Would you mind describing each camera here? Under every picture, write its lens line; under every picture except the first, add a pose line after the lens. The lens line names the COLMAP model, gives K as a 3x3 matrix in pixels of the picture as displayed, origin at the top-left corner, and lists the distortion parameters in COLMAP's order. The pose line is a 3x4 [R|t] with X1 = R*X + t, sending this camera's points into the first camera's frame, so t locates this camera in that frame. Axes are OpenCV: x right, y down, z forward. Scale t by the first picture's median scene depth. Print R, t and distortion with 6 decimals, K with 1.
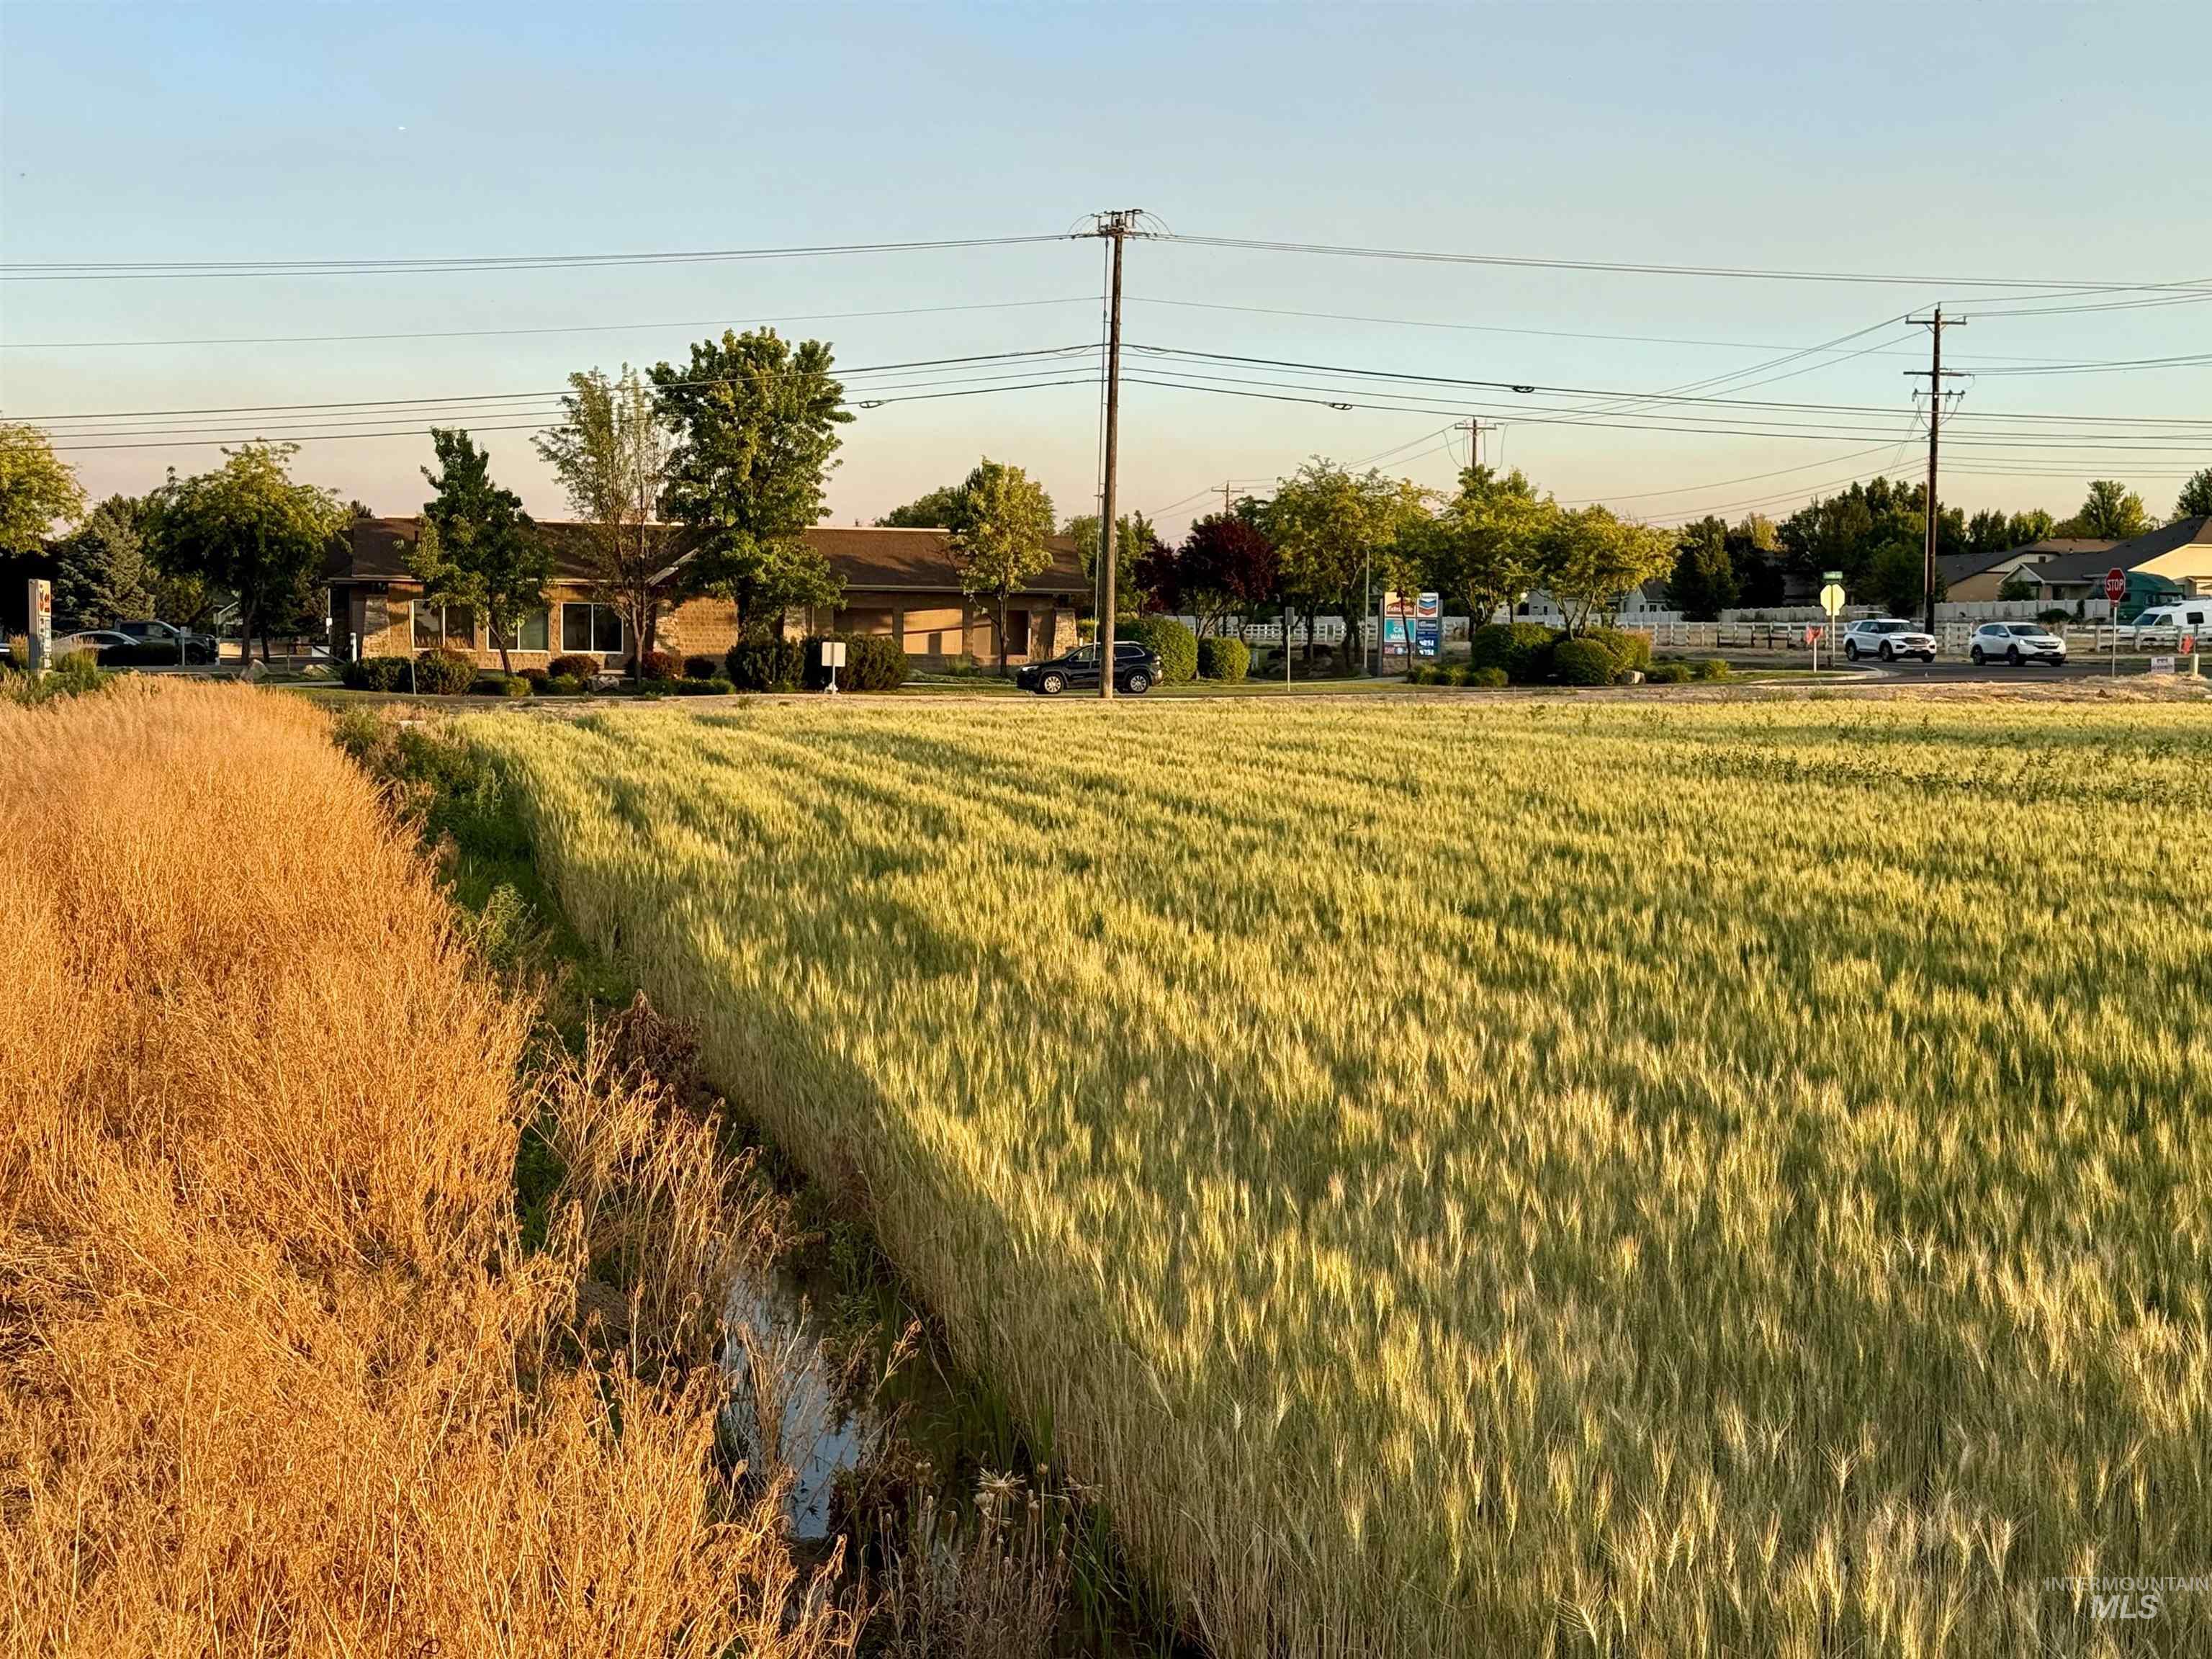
lens RADIAL K [[3196.0, 0, 1105.1], [0, 3196.0, 829.7], [0, 0, 1]] dist [0.083014, 0.000000]
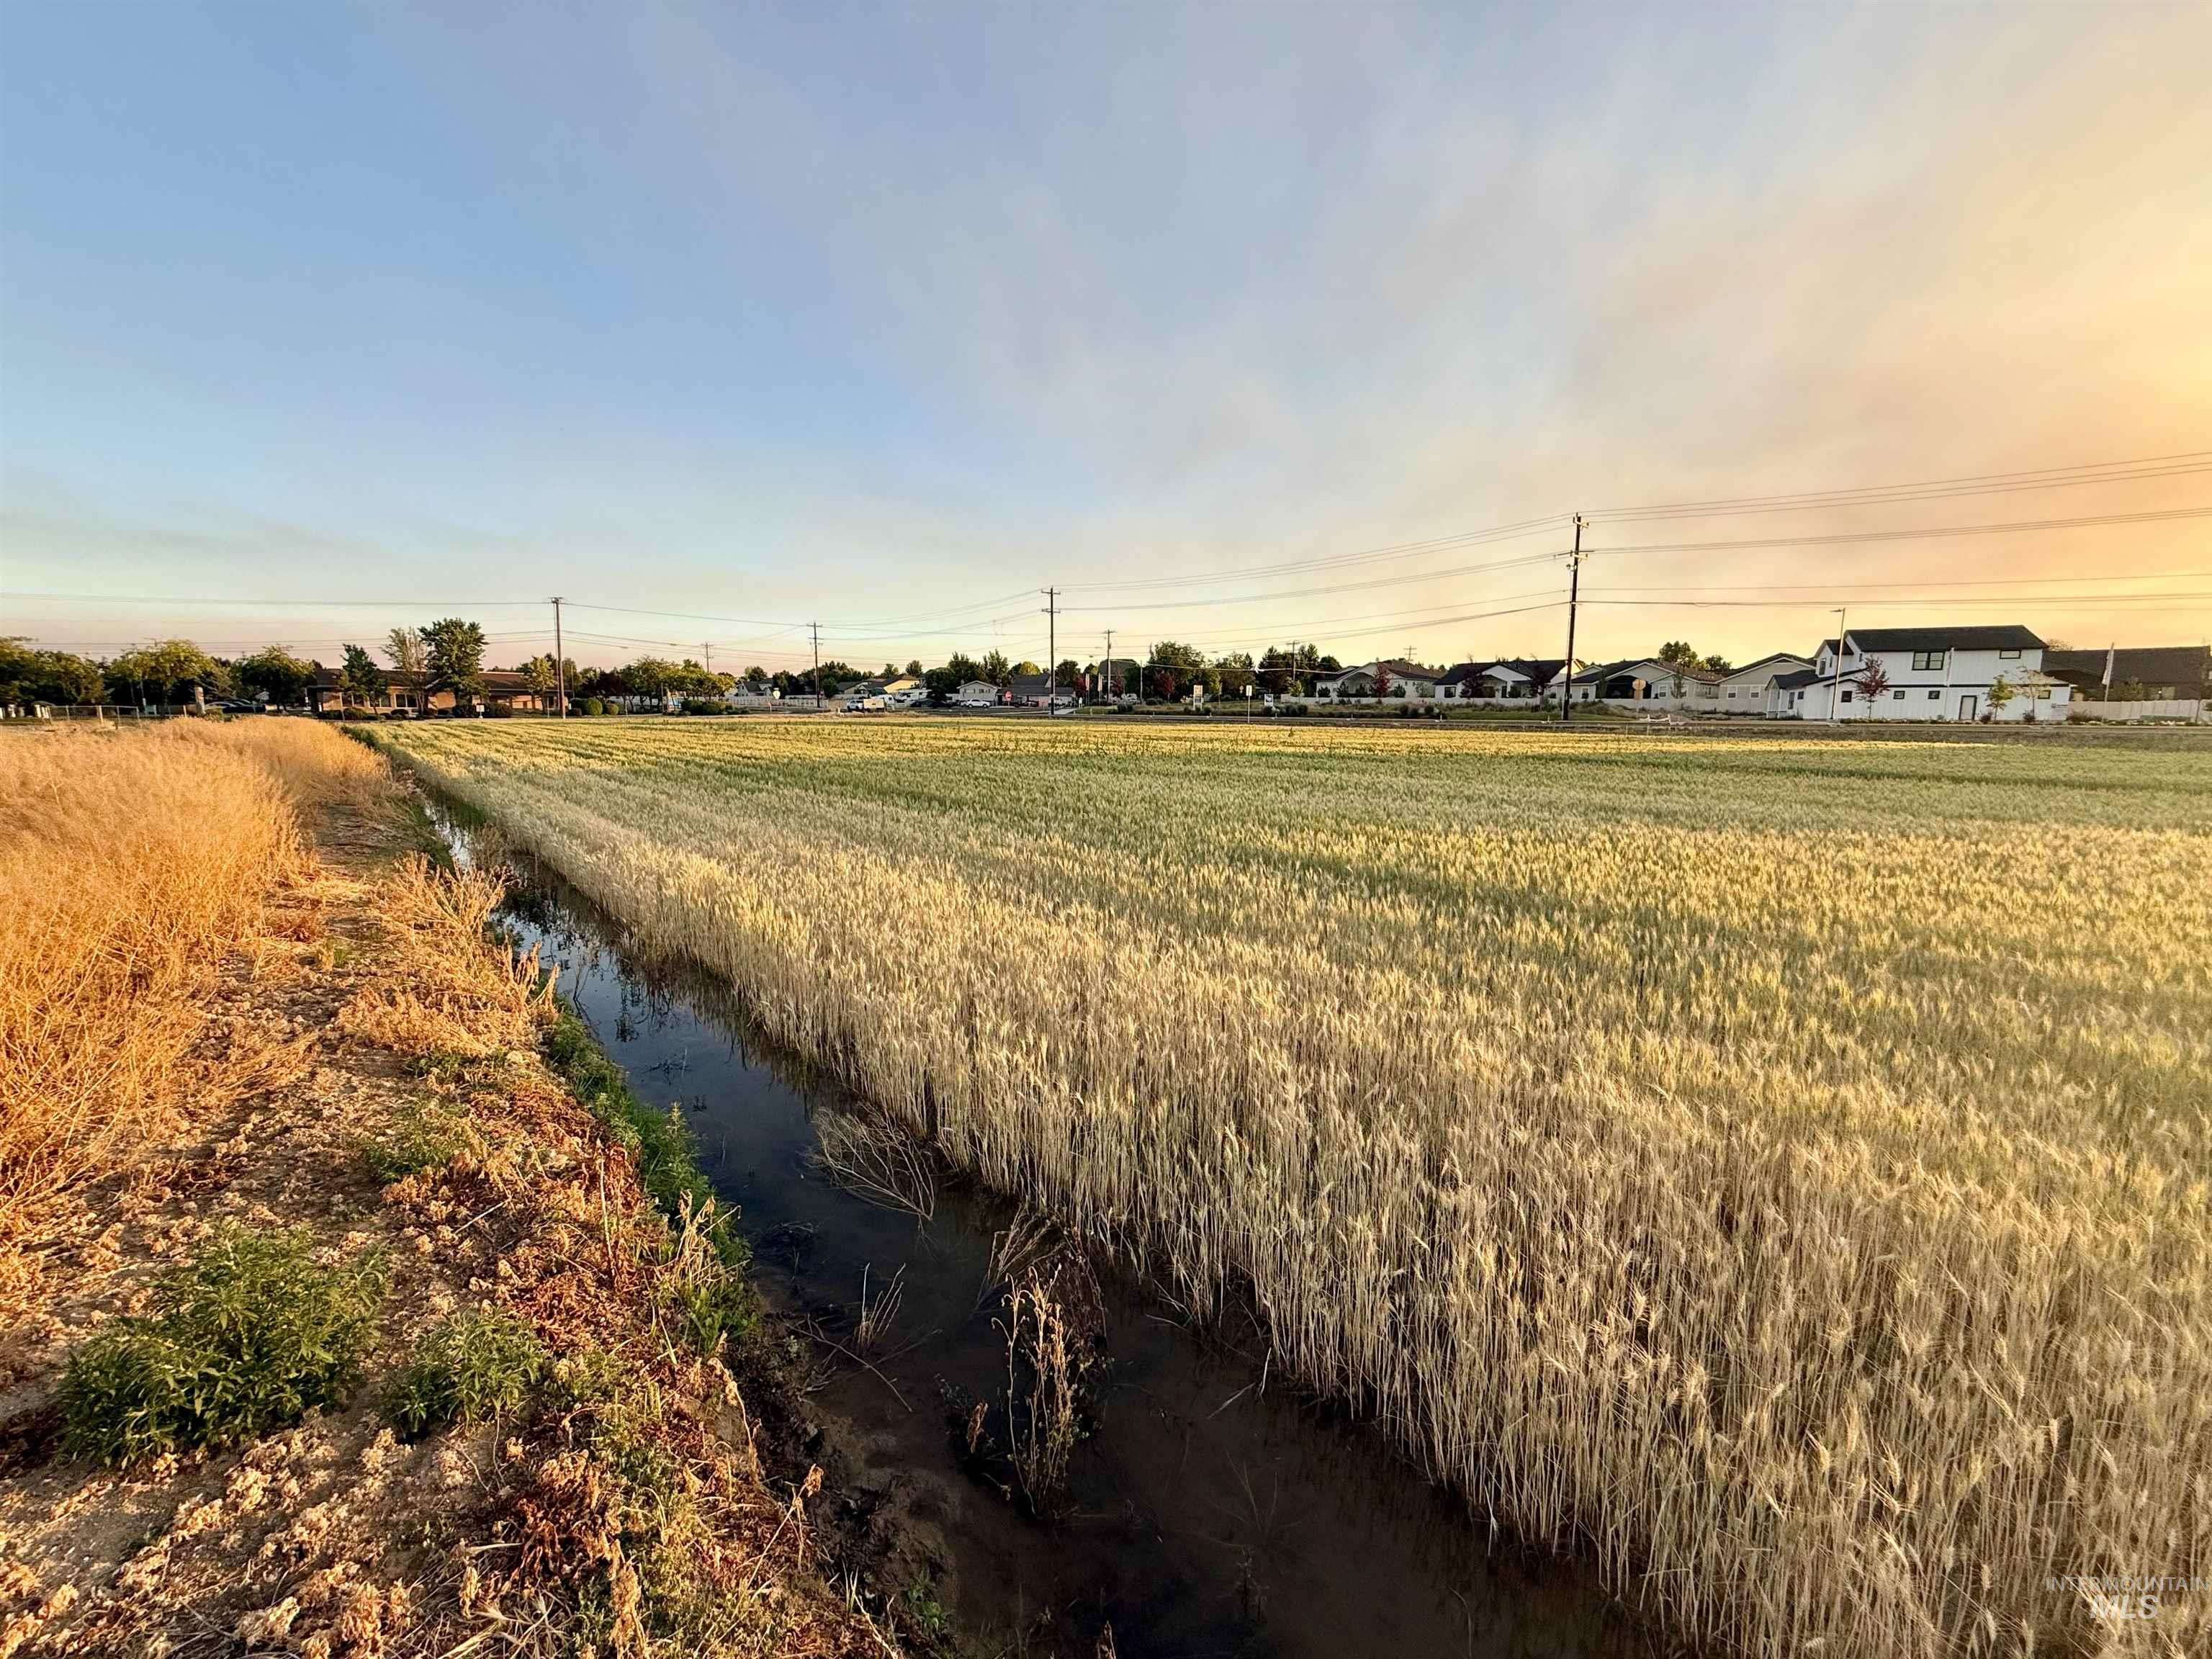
lens RADIAL K [[880.1, 0, 1106.1], [0, 880.1, 827.5], [0, 0, 1]] dist [-0.002922, 0.000504]
pose [[0.877623, -0.067517, 0.474572, 0.051264], [0.028847, 0.995676, 0.088307, 0.013467], [-0.478482, -0.063810, 0.875776, -0.243427]]
